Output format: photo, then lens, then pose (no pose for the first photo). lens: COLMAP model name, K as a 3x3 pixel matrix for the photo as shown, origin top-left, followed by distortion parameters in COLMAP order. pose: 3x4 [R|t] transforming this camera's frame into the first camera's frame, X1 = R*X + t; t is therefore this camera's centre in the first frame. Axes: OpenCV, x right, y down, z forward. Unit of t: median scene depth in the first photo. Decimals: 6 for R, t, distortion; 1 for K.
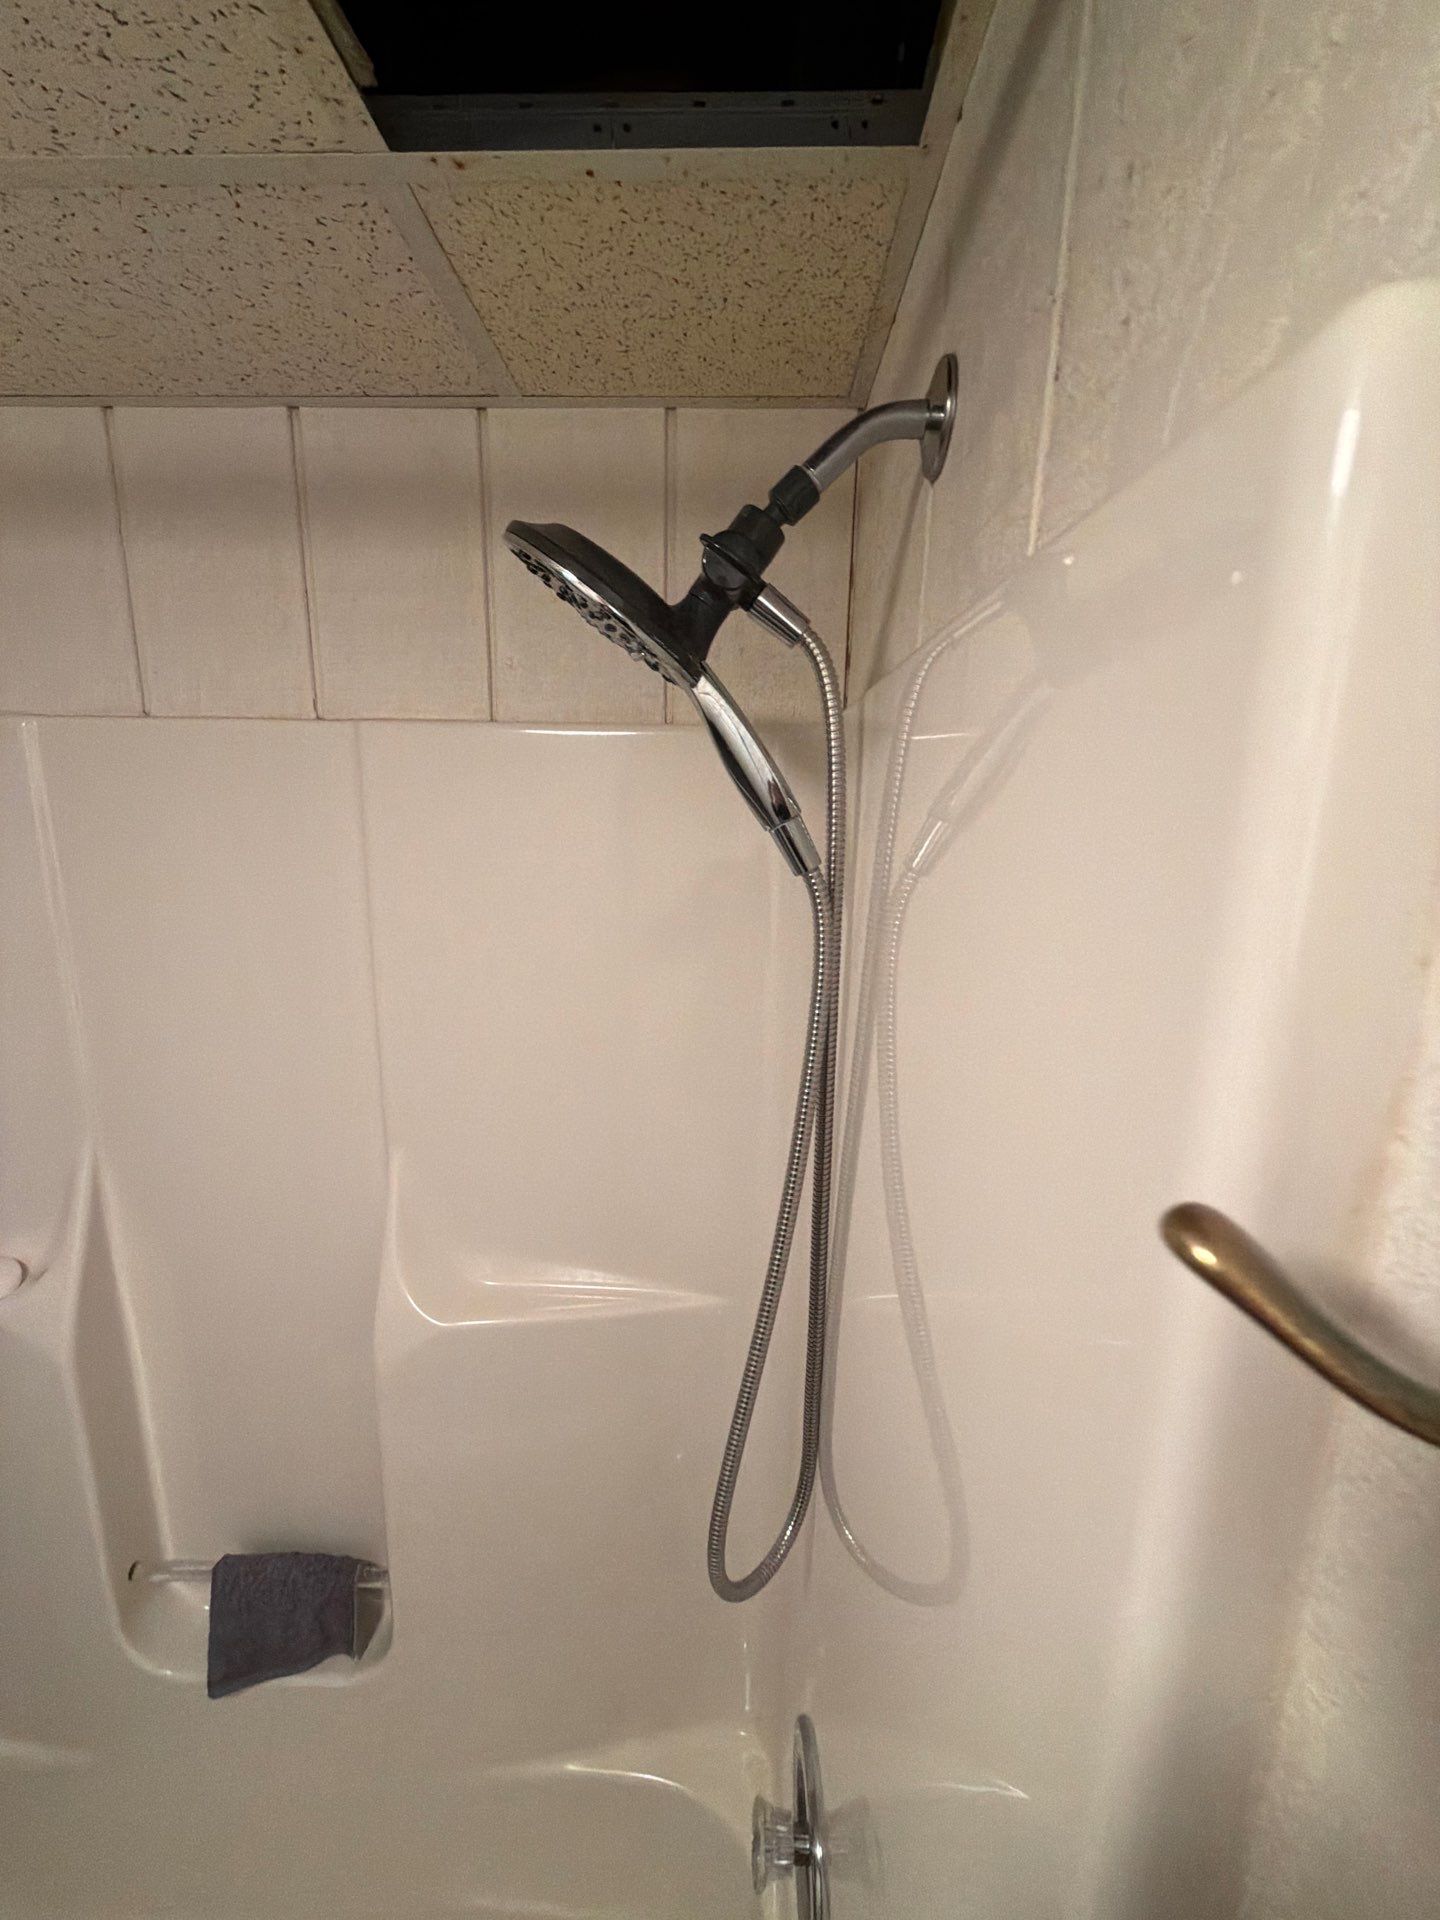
lens RADIAL K [[767.3, 0, 720.0], [0, 767.3, 960.0], [0, 0, 1]] dist [0.002098, -0.000211]
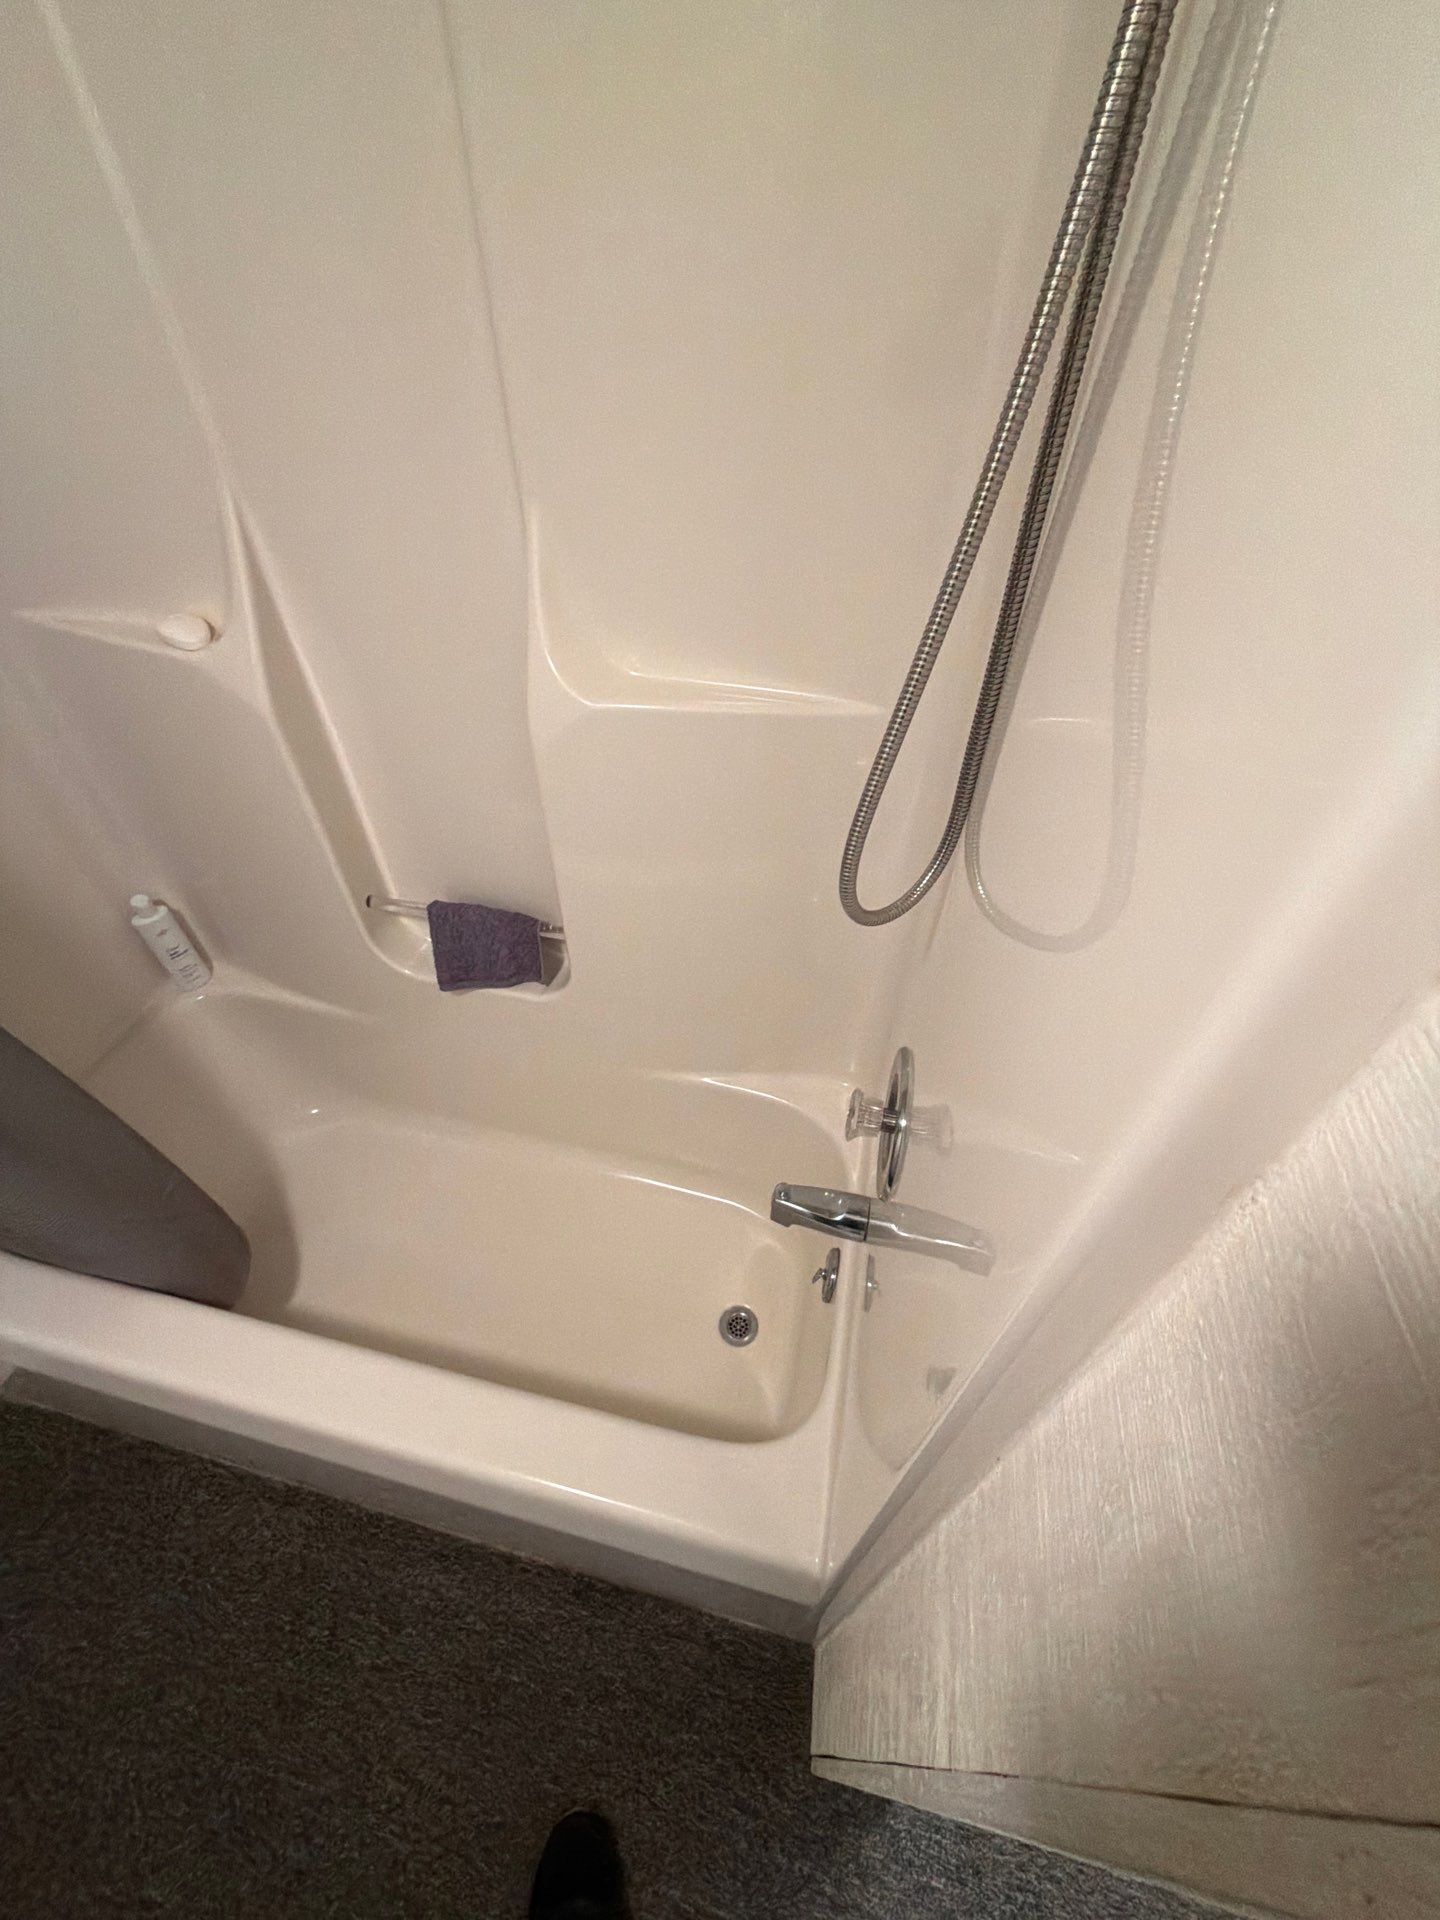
lens RADIAL K [[767.3, 0, 720.0], [0, 767.3, 960.0], [0, 0, 1]] dist [0.002098, -0.000211]
pose [[0.977781, 0.134325, -0.160941, 0.003648], [-0.029195, 0.847508, 0.529980, 0.215915], [0.207588, -0.513505, 0.832598, 0.039203]]
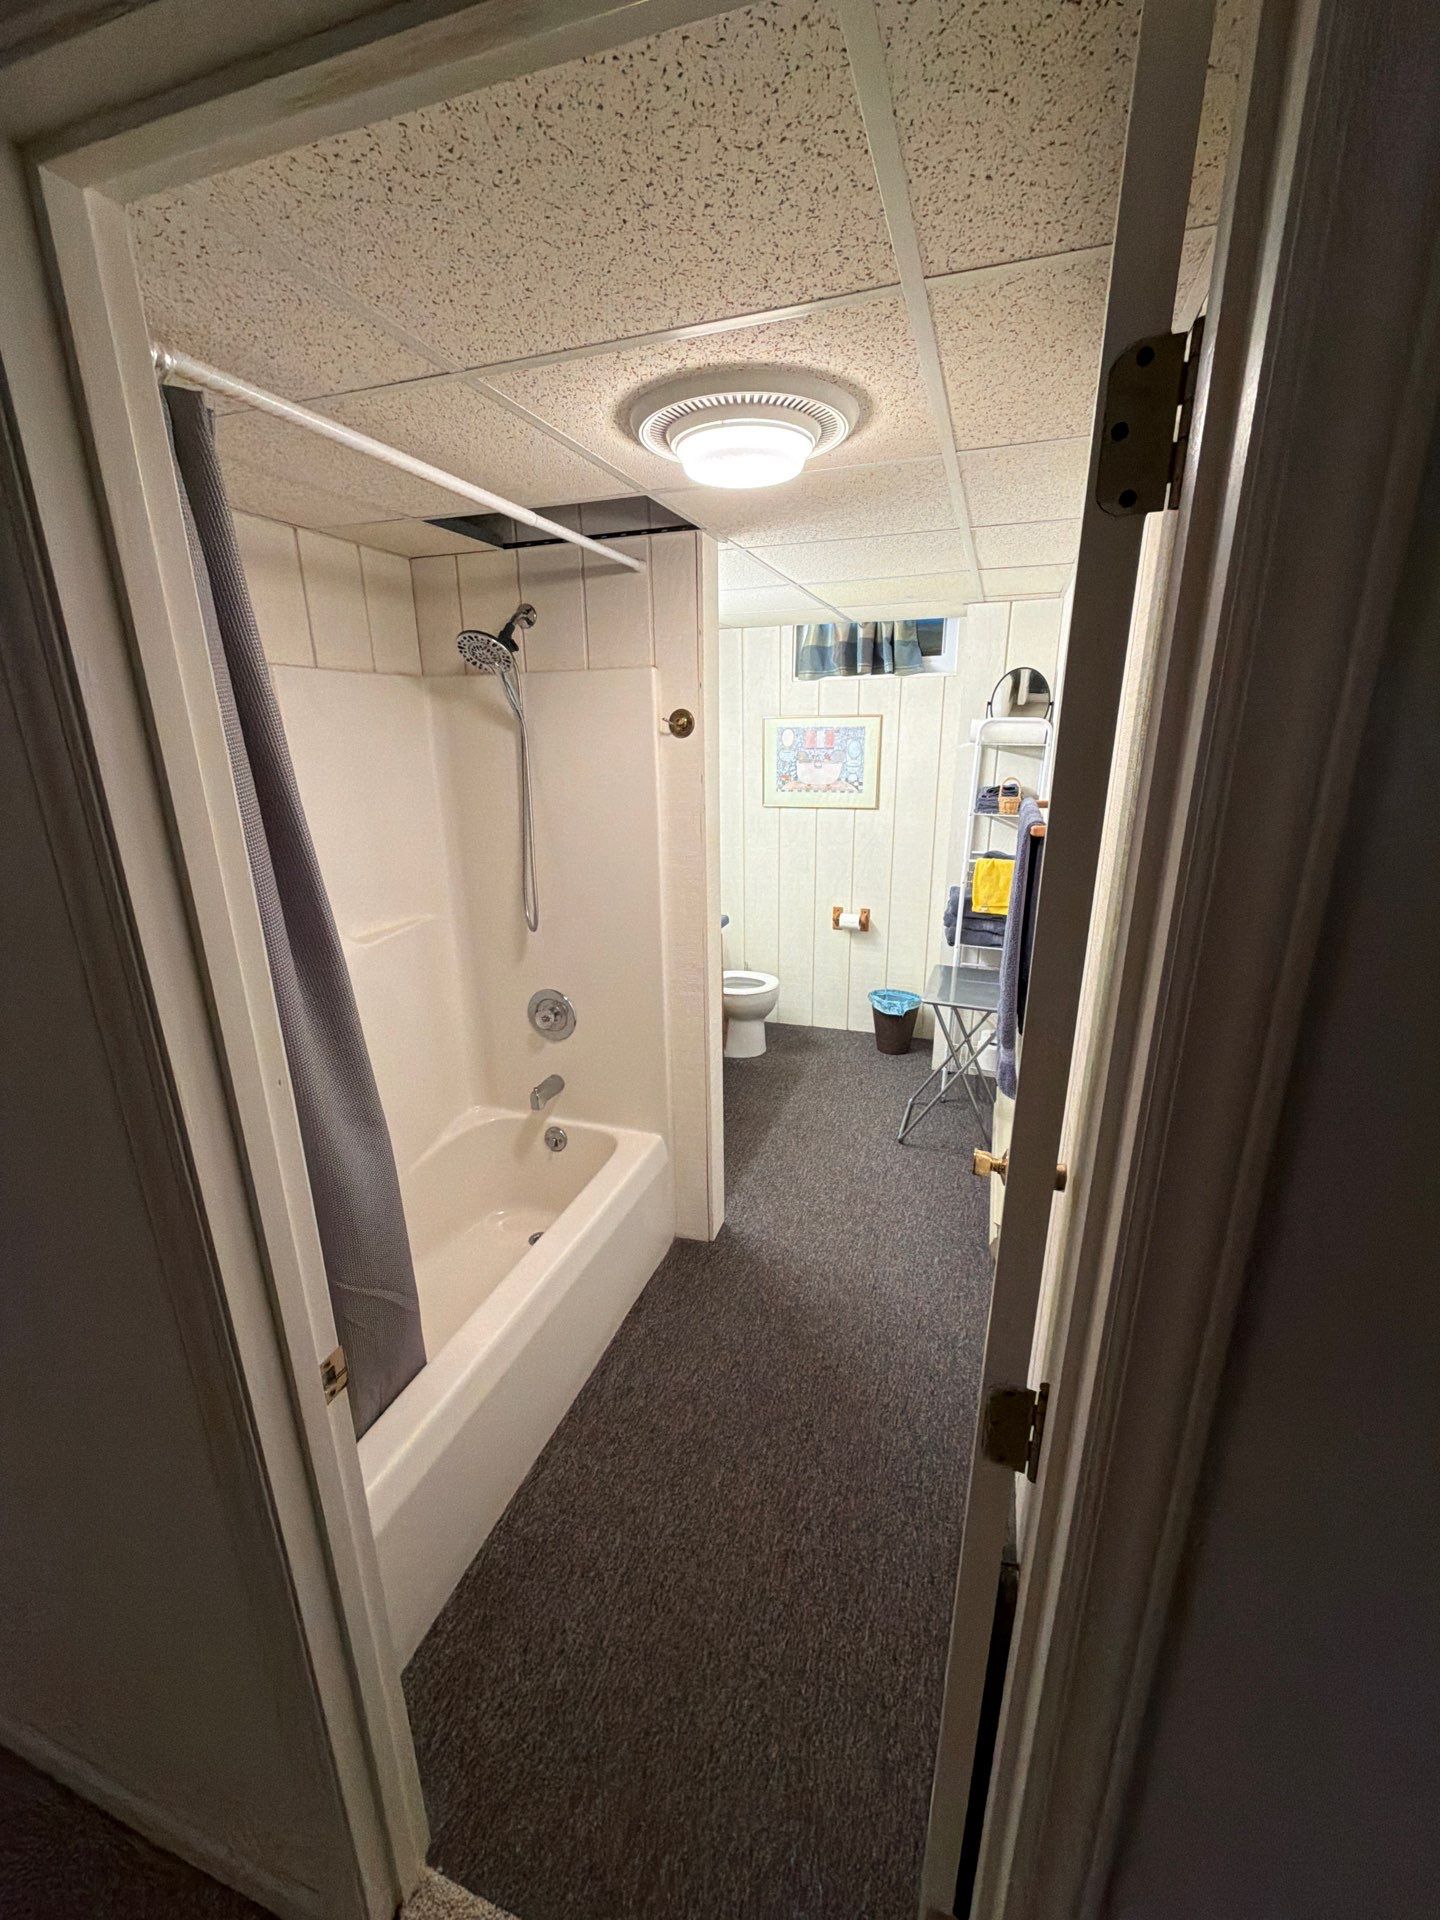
lens RADIAL K [[767.3, 0, 720.0], [0, 767.3, 960.0], [0, 0, 1]] dist [0.002098, -0.000211]
pose [[0.314603, -0.303259, 0.899477, -1.940290], [0.223601, 0.944603, 0.240266, 0.195899], [-0.922512, 0.125536, 0.364984, -0.715570]]
